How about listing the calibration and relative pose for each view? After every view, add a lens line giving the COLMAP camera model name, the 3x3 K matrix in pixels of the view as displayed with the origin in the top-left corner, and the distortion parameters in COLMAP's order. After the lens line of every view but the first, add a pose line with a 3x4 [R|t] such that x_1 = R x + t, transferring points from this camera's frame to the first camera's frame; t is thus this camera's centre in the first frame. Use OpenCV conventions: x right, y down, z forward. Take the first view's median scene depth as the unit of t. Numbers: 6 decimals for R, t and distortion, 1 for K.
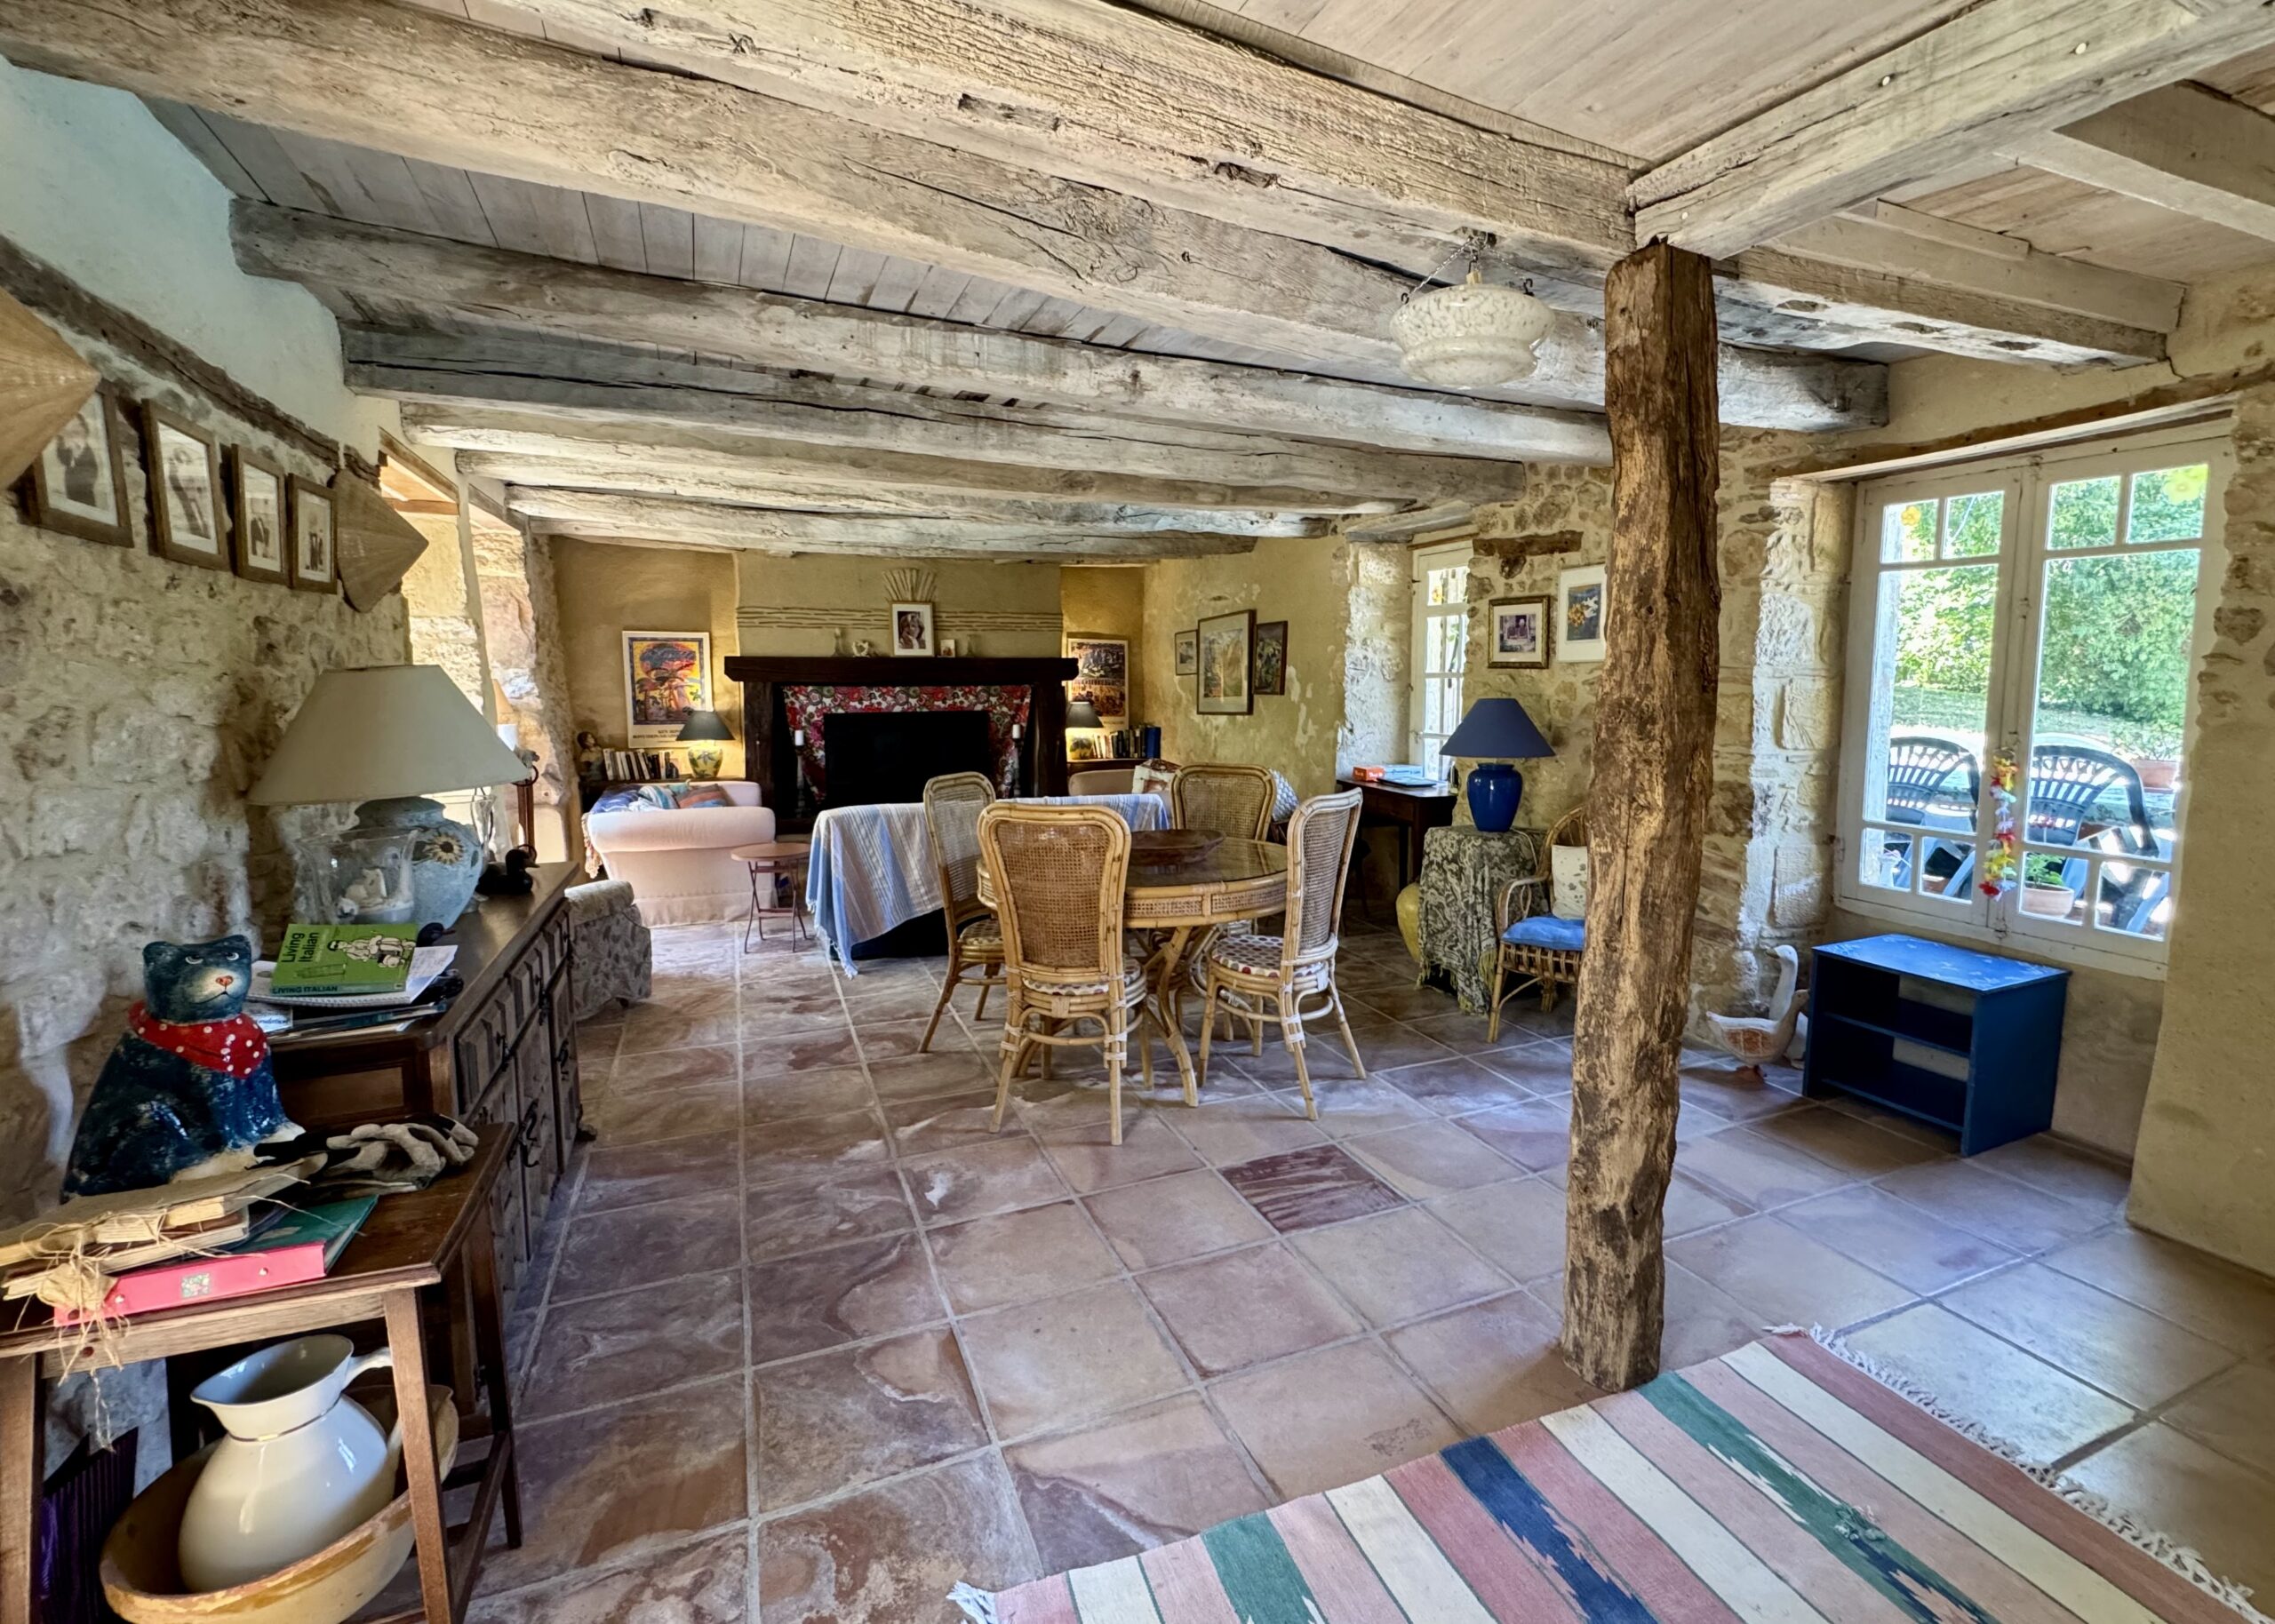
lens RADIAL K [[1011.9, 0, 1147.0], [0, 1011.9, 797.7], [0, 0, 1]] dist [-0.001506, -0.000091]
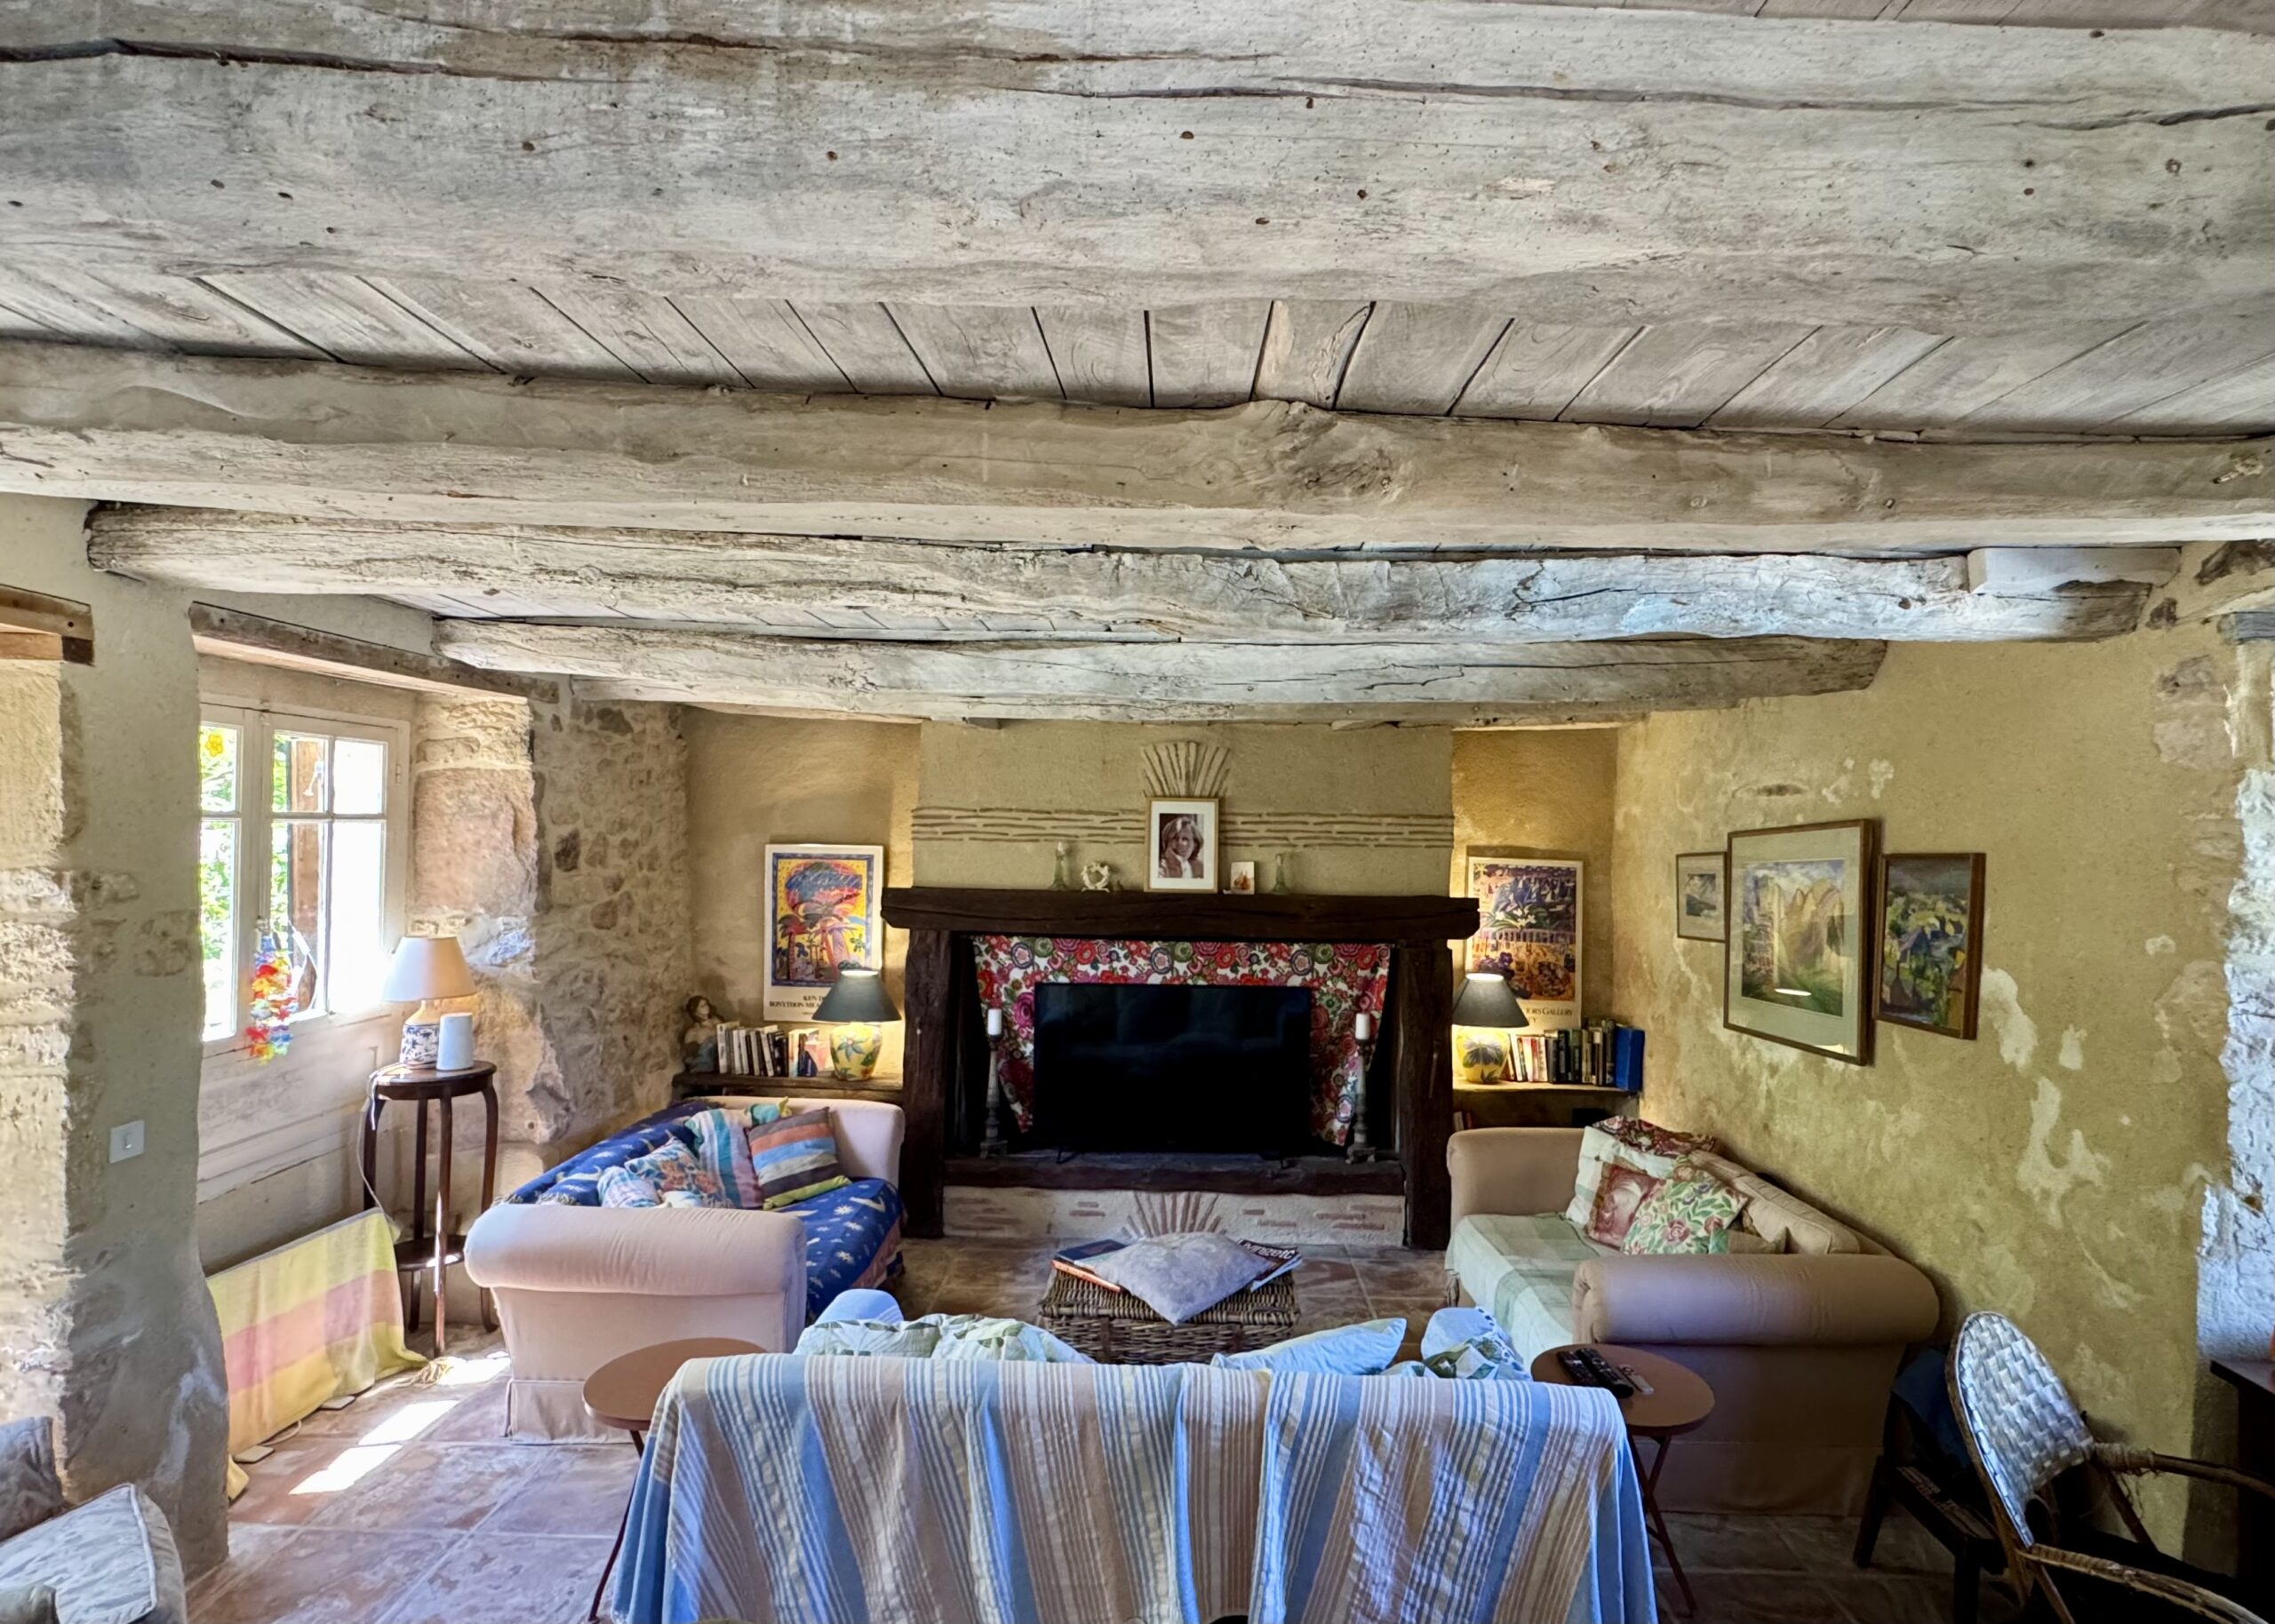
lens RADIAL K [[1129.8, 0, 1197.8], [0, 1129.8, 850.7], [0, 0, 1]] dist [-0.002210, 0.000531]
pose [[0.930081, 0.013950, -0.367089, 0.013219], [-0.058008, 0.992319, -0.109265, -0.094814], [0.362745, 0.122919, 0.923746, 0.416824]]
